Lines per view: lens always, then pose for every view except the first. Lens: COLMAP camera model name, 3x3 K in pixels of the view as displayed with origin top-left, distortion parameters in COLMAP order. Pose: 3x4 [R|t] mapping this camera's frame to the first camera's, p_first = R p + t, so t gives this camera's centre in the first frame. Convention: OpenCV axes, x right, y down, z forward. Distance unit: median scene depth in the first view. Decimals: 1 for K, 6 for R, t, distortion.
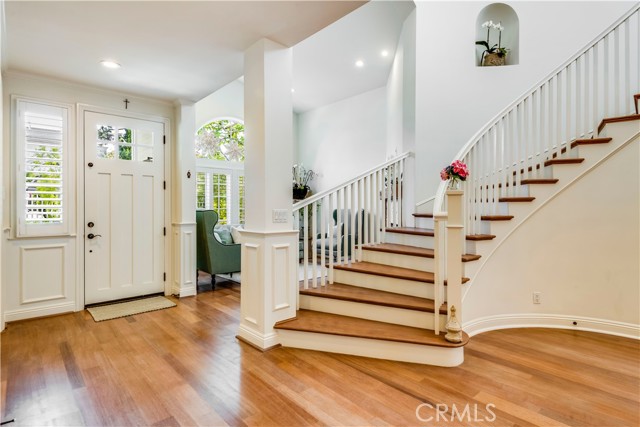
lens RADIAL K [[332.2, 0, 319.5], [0, 332.2, 209.5], [0, 0, 1]] dist [0.000940, -0.001491]
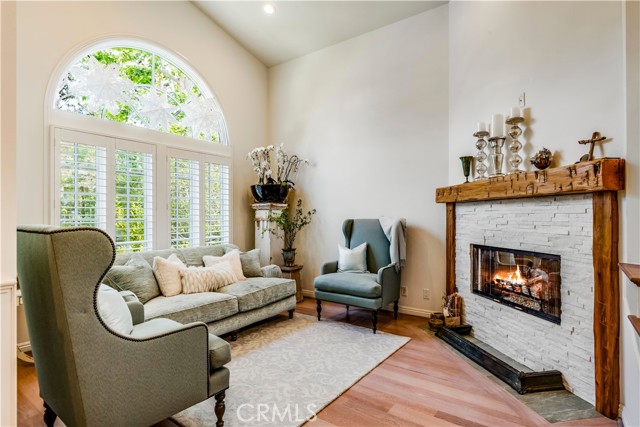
lens RADIAL K [[344.6, 0, 319.2], [0, 344.6, 207.4], [0, 0, 1]] dist [0.001230, -0.000263]
pose [[0.979015, -0.000882, 0.203785, -0.112666], [0.008558, 0.999286, -0.036789, 0.000042], [-0.203607, 0.037761, 0.978324, 0.386322]]
